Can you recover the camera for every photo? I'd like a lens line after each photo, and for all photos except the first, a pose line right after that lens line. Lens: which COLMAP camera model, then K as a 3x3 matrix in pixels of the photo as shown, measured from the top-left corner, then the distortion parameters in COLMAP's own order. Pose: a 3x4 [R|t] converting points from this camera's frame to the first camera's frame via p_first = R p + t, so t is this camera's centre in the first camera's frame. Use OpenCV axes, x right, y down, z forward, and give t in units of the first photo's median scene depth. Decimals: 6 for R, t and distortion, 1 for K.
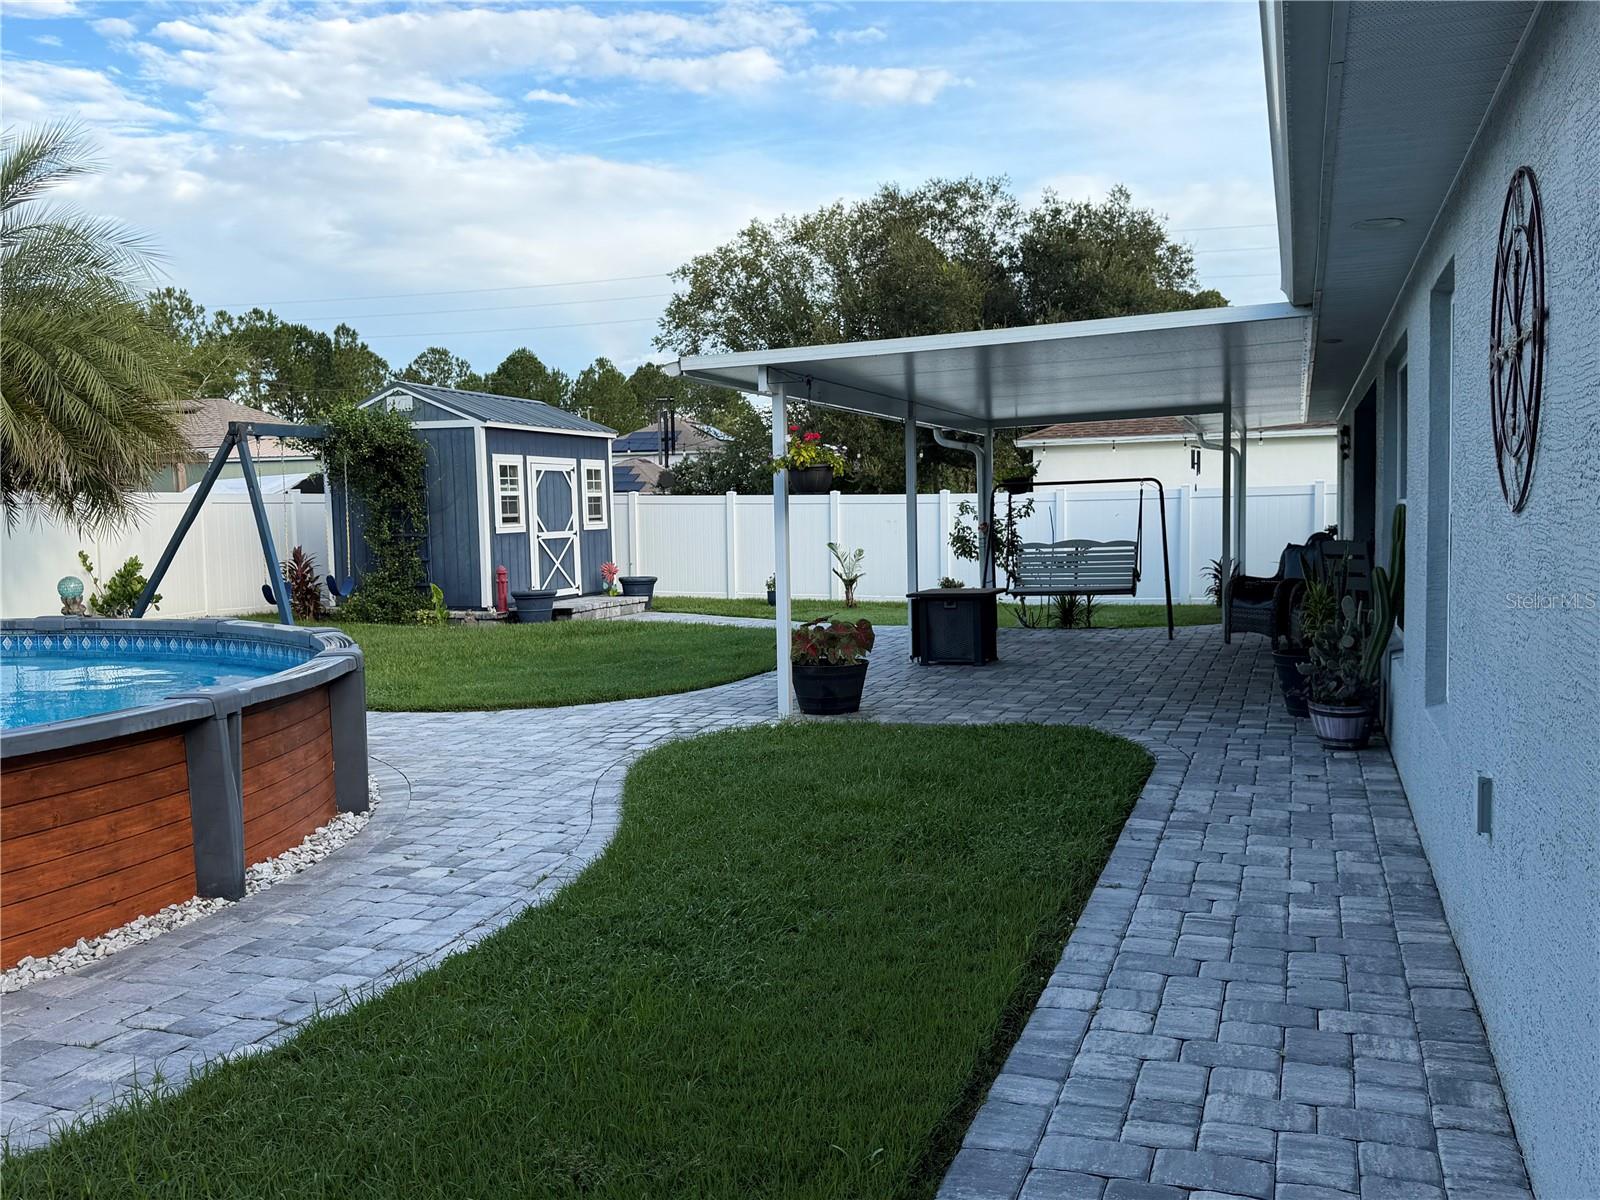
lens RADIAL K [[1270.2, 0, 800.0], [0, 1270.2, 600.0], [0, 0, 1]] dist [-0.001093, -0.002668]
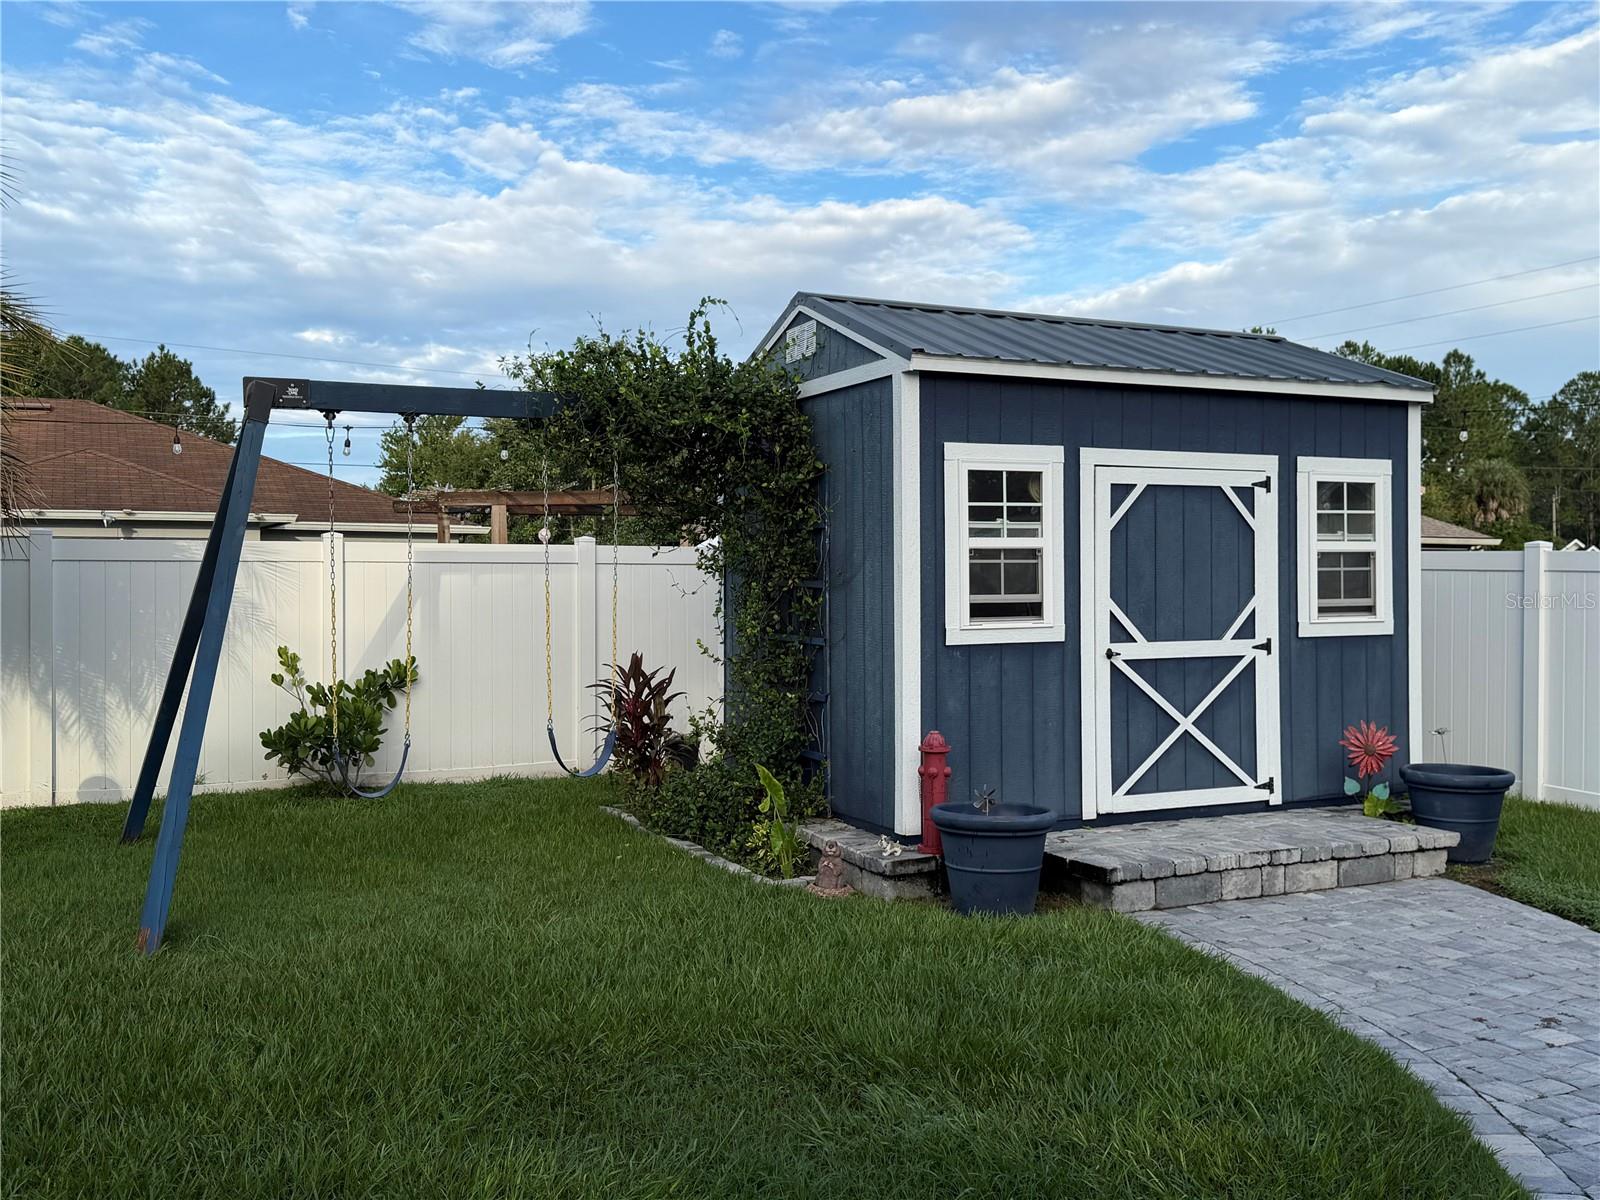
lens RADIAL K [[1415.1, 0, 800.0], [0, 1415.1, 600.0], [0, 0, 1]] dist [0.148118, -0.308188]
pose [[0.710663, 0.022847, -0.703162, 0.031107], [-0.058996, 0.997888, -0.027202, -0.046643], [0.701055, 0.060815, 0.710509, 0.593198]]
